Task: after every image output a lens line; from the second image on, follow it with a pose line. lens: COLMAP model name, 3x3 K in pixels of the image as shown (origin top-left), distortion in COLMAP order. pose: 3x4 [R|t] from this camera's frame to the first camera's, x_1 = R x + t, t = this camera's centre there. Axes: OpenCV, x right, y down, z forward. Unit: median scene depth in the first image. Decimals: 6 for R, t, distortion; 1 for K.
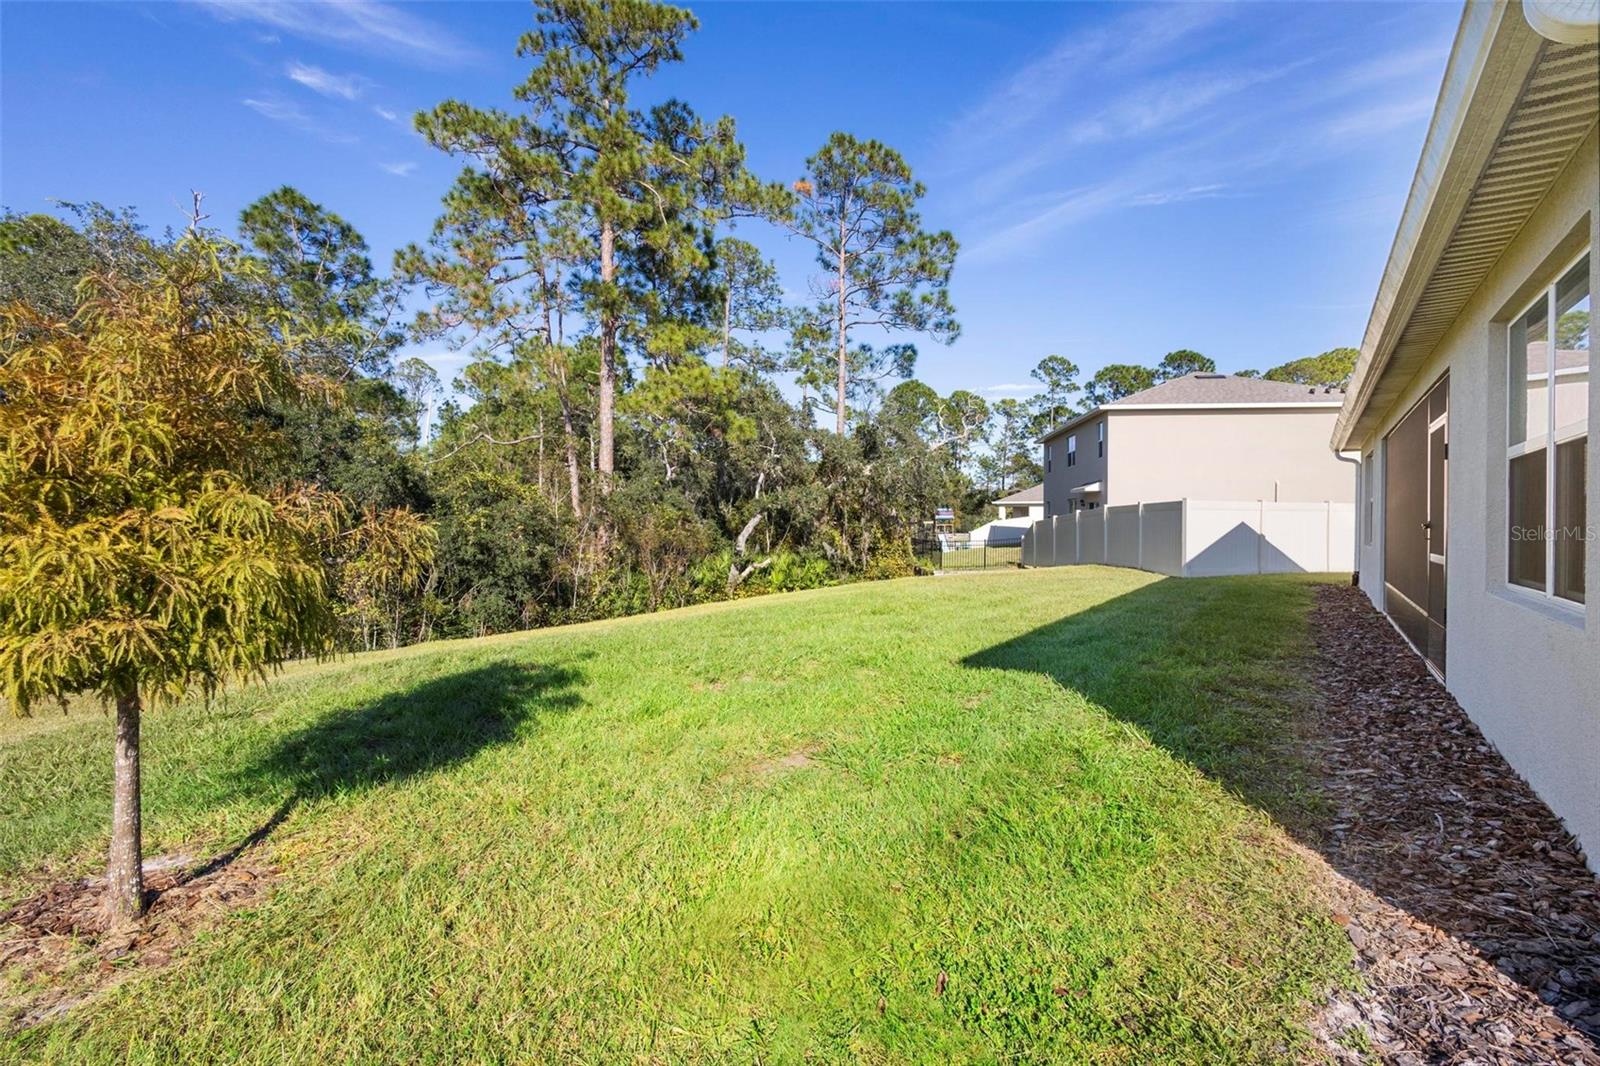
lens RADIAL K [[772.4, 0, 800.0], [0, 772.4, 533.0], [0, 0, 1]] dist [0.013334, 0.000656]
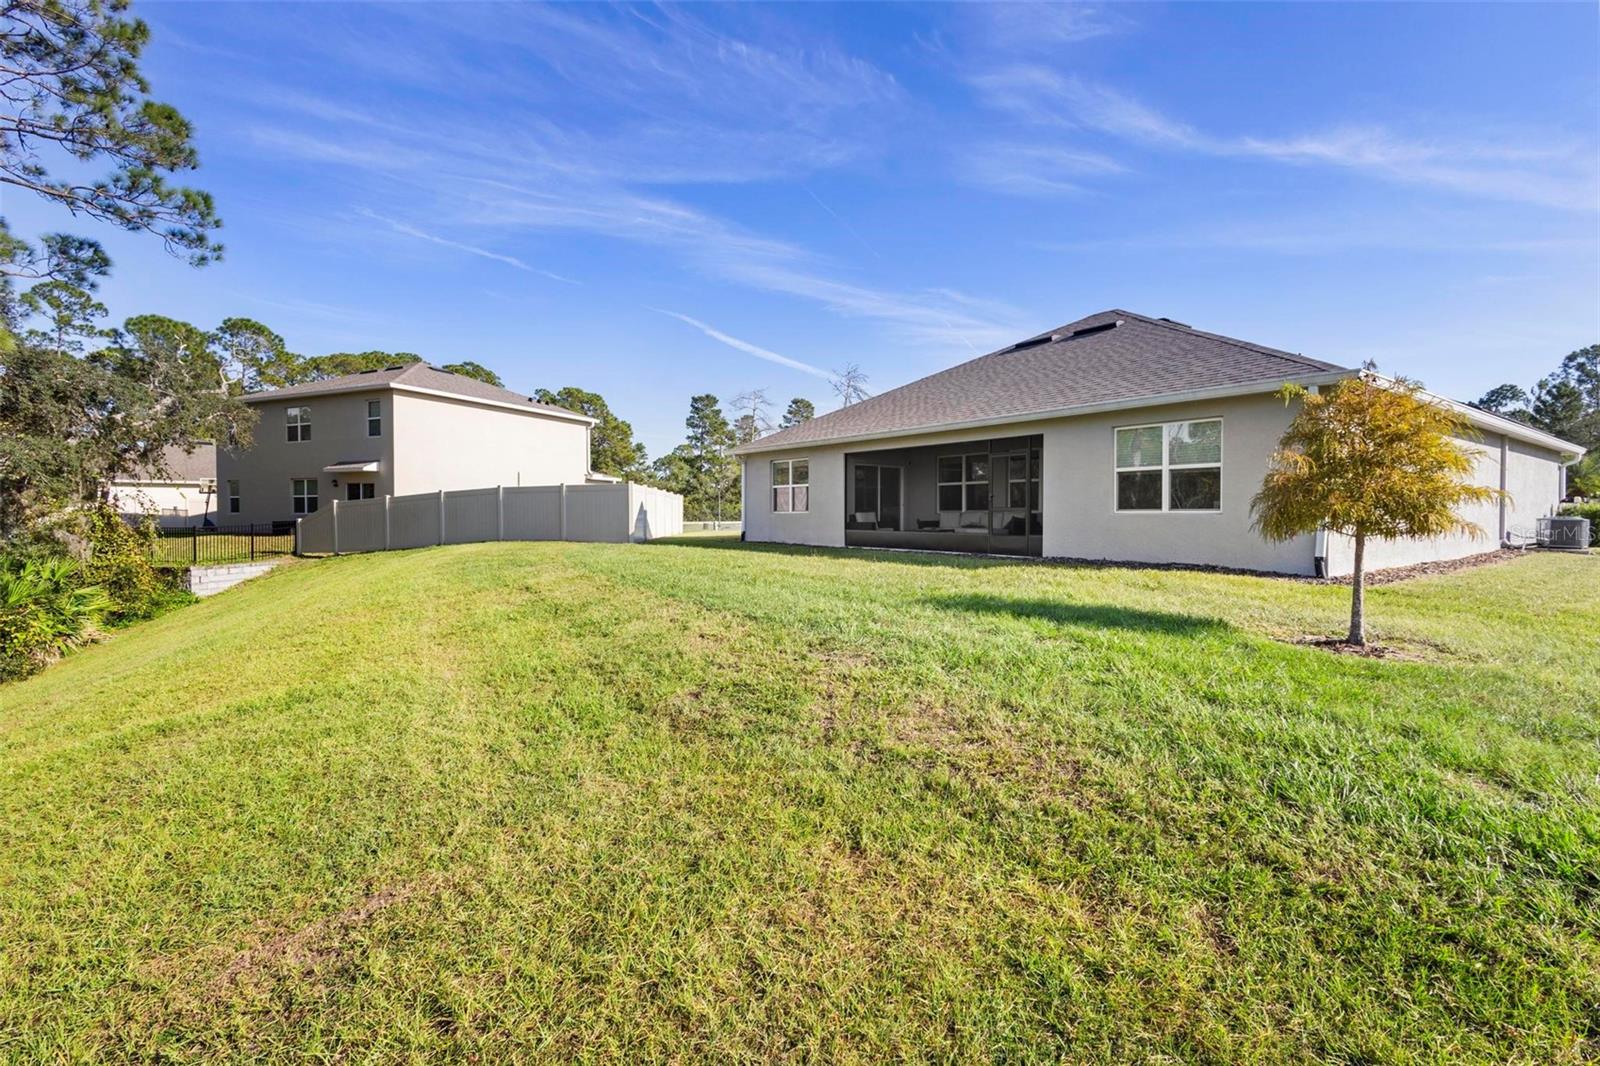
lens RADIAL K [[772.4, 0, 800.0], [0, 772.4, 533.0], [0, 0, 1]] dist [0.013334, 0.000656]
pose [[0.315068, -0.023621, 0.948775, -0.321734], [0.012267, 0.999708, 0.020815, 0.007217], [-0.948990, 0.005080, 0.315266, 0.188848]]
